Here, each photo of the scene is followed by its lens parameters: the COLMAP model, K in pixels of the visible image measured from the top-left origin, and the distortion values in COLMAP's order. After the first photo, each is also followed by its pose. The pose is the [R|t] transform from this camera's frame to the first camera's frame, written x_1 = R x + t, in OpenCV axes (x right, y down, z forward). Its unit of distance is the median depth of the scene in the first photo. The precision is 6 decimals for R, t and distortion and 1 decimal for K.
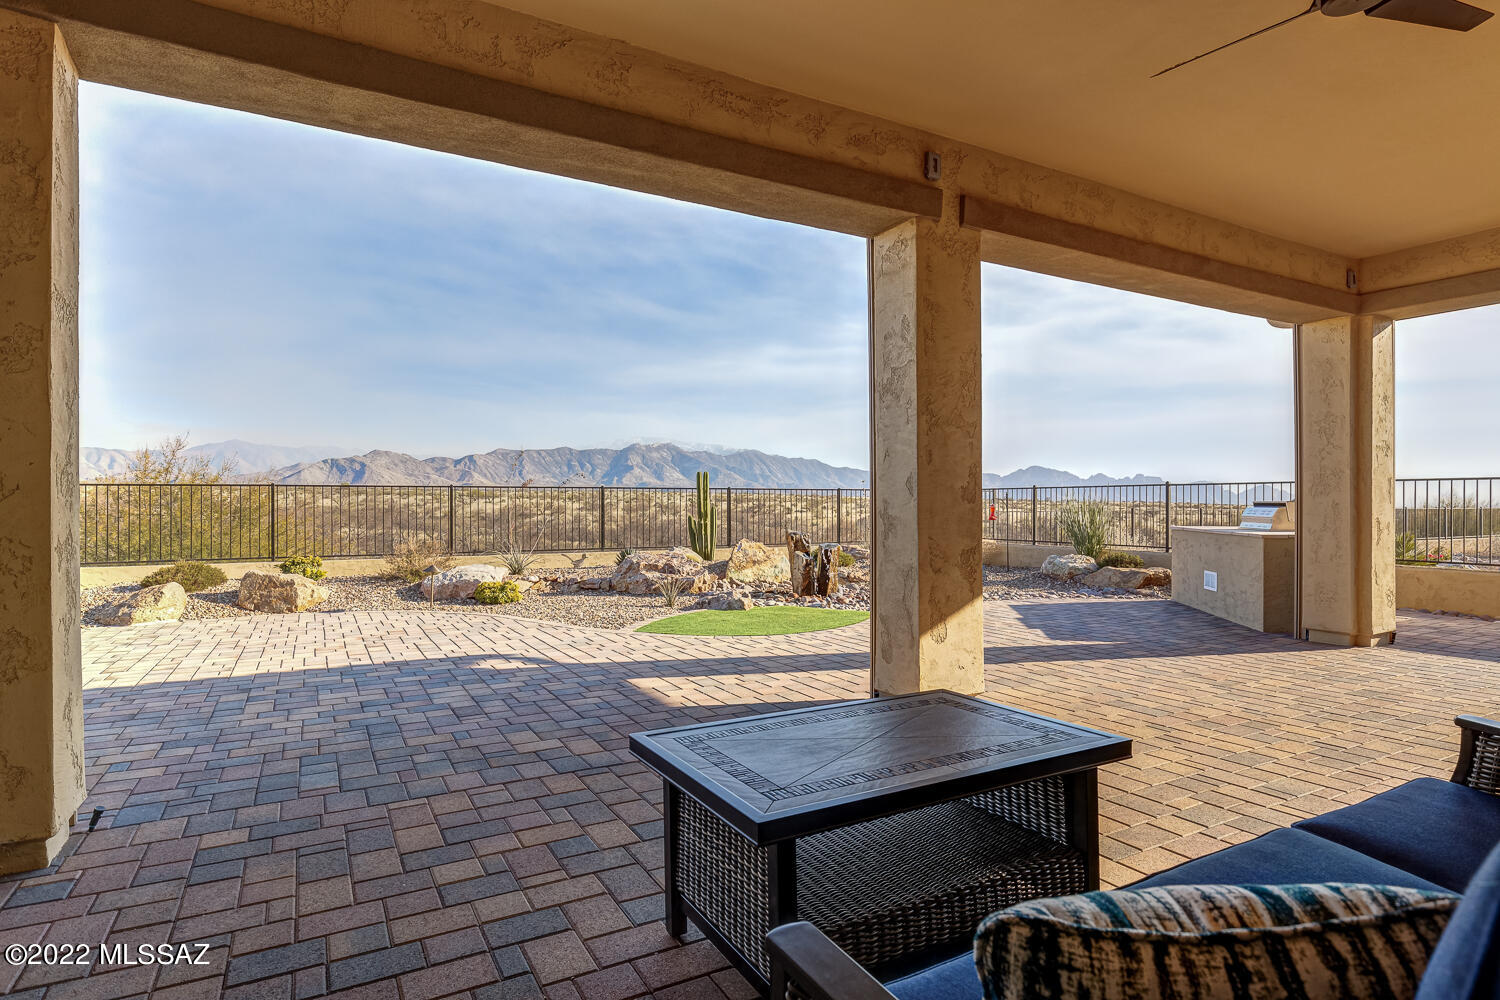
lens RADIAL K [[805.3, 0, 750.0], [0, 805.3, 500.0], [0, 0, 1]] dist [-0.001661, -0.000184]
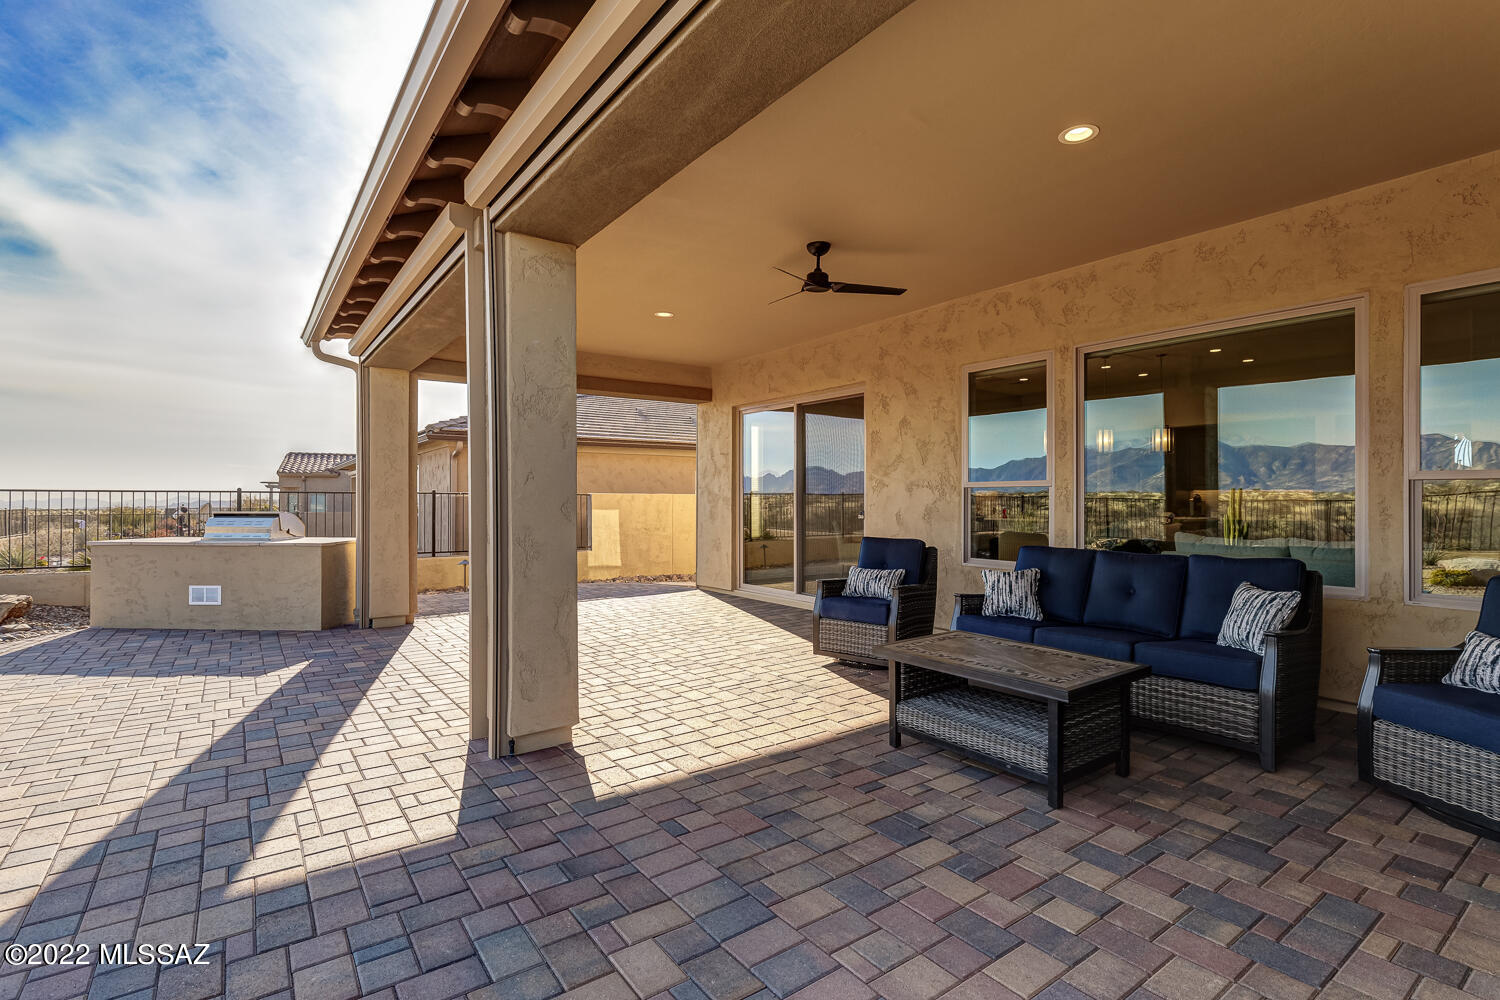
lens RADIAL K [[718.0, 0, 750.0], [0, 718.0, 500.0], [0, 0, 1]] dist [-0.000112, -0.000042]
pose [[-0.113390, -0.001015, 0.993550, -1.029239], [-0.003552, 0.999994, 0.000617, -0.049359], [-0.993544, -0.003459, -0.113393, 1.274041]]
